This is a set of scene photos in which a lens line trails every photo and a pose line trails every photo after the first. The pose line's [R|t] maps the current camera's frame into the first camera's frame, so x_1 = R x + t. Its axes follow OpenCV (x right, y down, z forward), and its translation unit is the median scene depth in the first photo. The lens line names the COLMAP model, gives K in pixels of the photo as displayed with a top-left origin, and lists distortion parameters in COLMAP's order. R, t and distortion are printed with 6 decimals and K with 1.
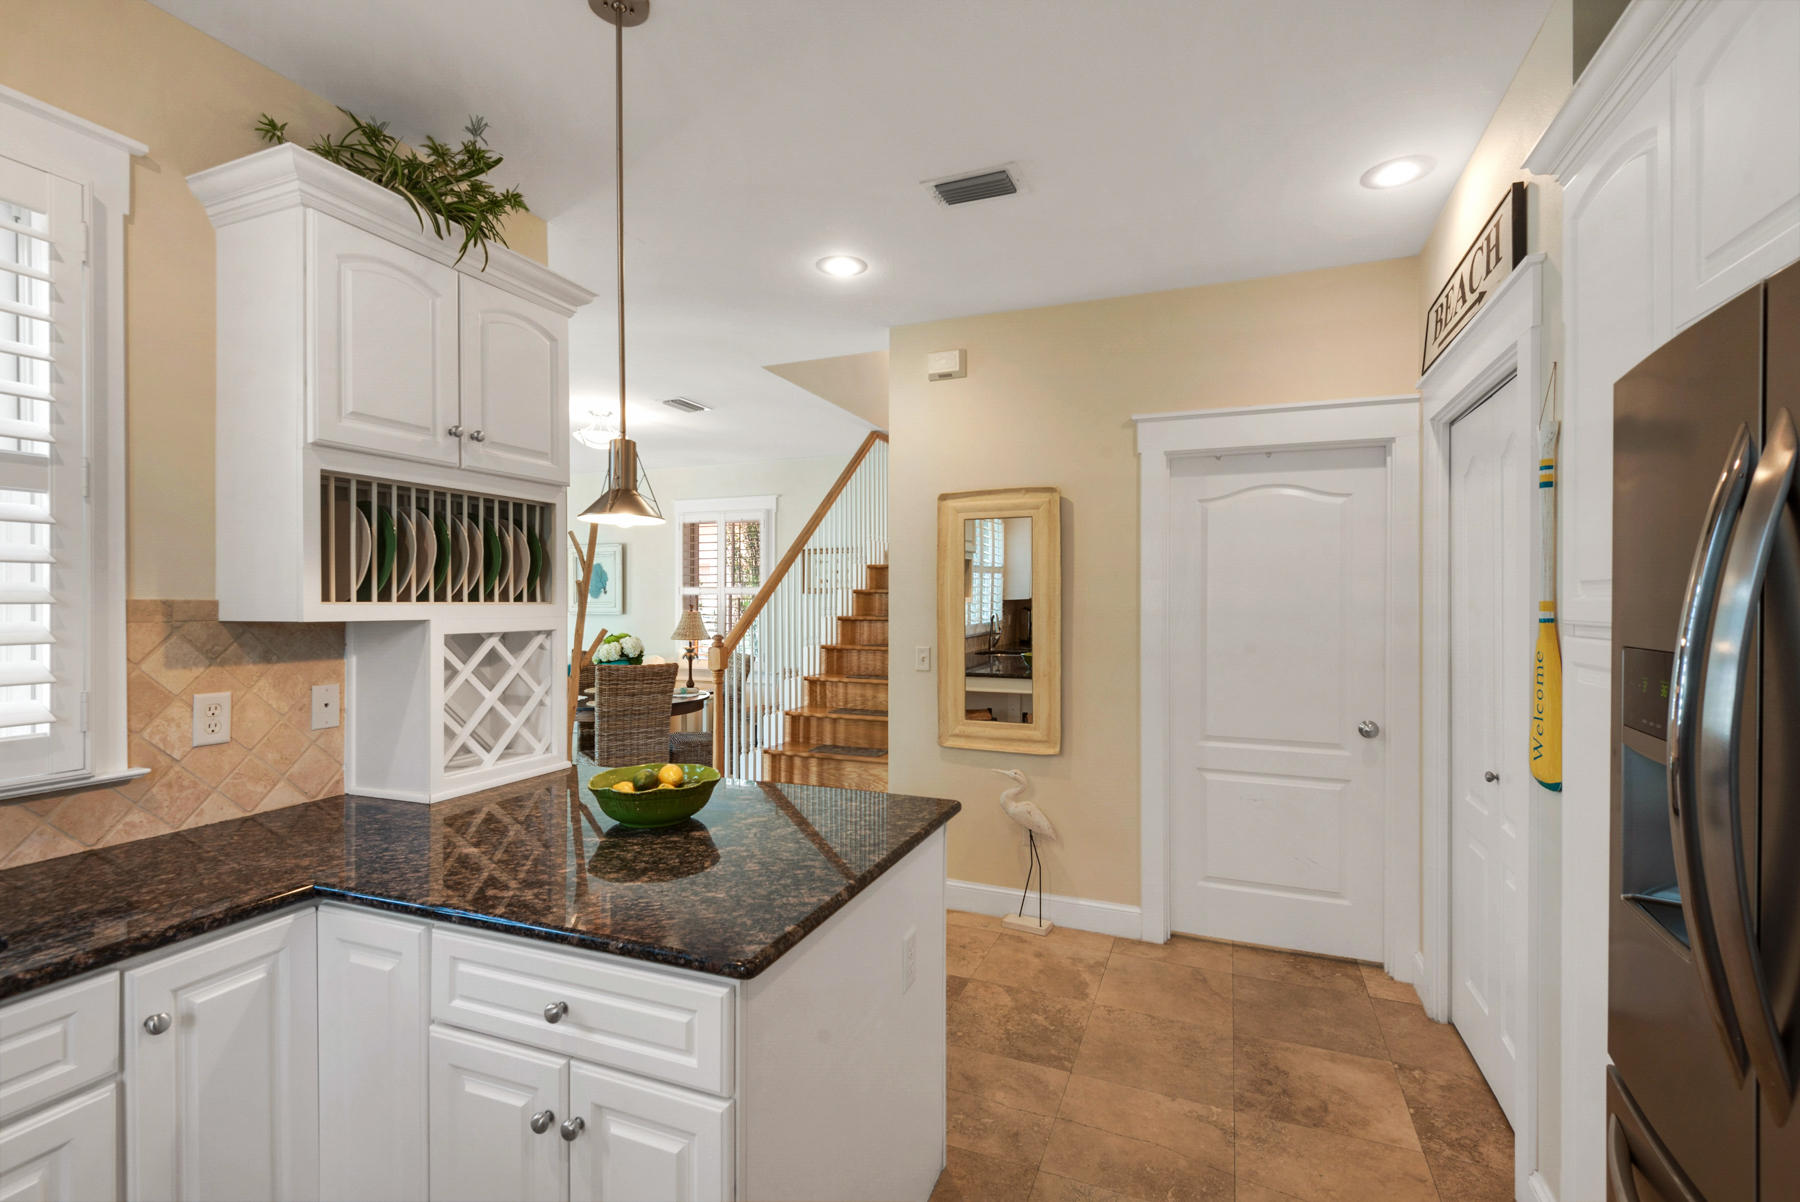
lens RADIAL K [[825.0, 0, 902.4], [0, 825.0, 594.0], [0, 0, 1]] dist [-0.000007, -0.003595]
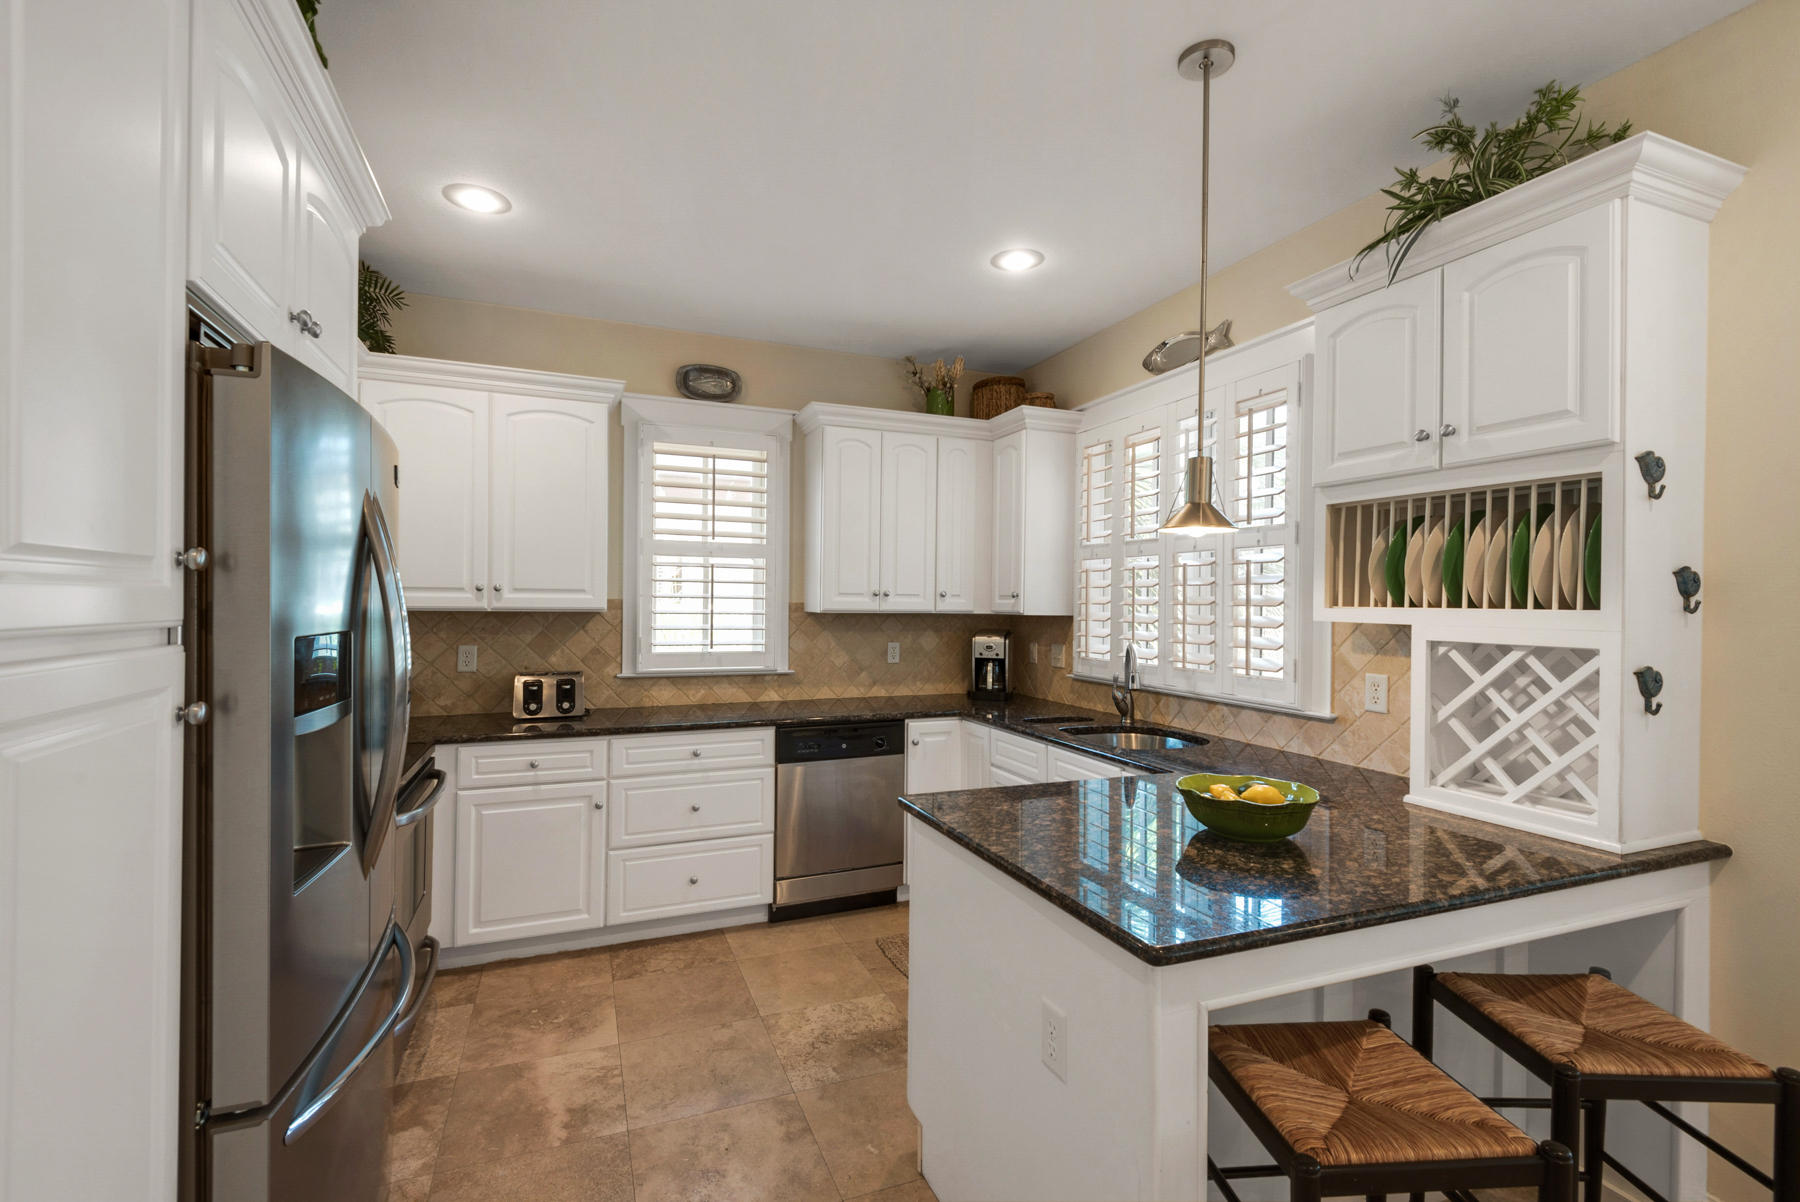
lens RADIAL K [[807.1, 0, 896.8], [0, 807.1, 603.6], [0, 0, 1]] dist [0.009801, -0.000866]
pose [[-0.717149, -0.006796, -0.696887, 0.579633], [-0.006587, 0.999974, -0.002973, 0.011735], [0.696889, 0.002458, -0.717175, 1.238162]]
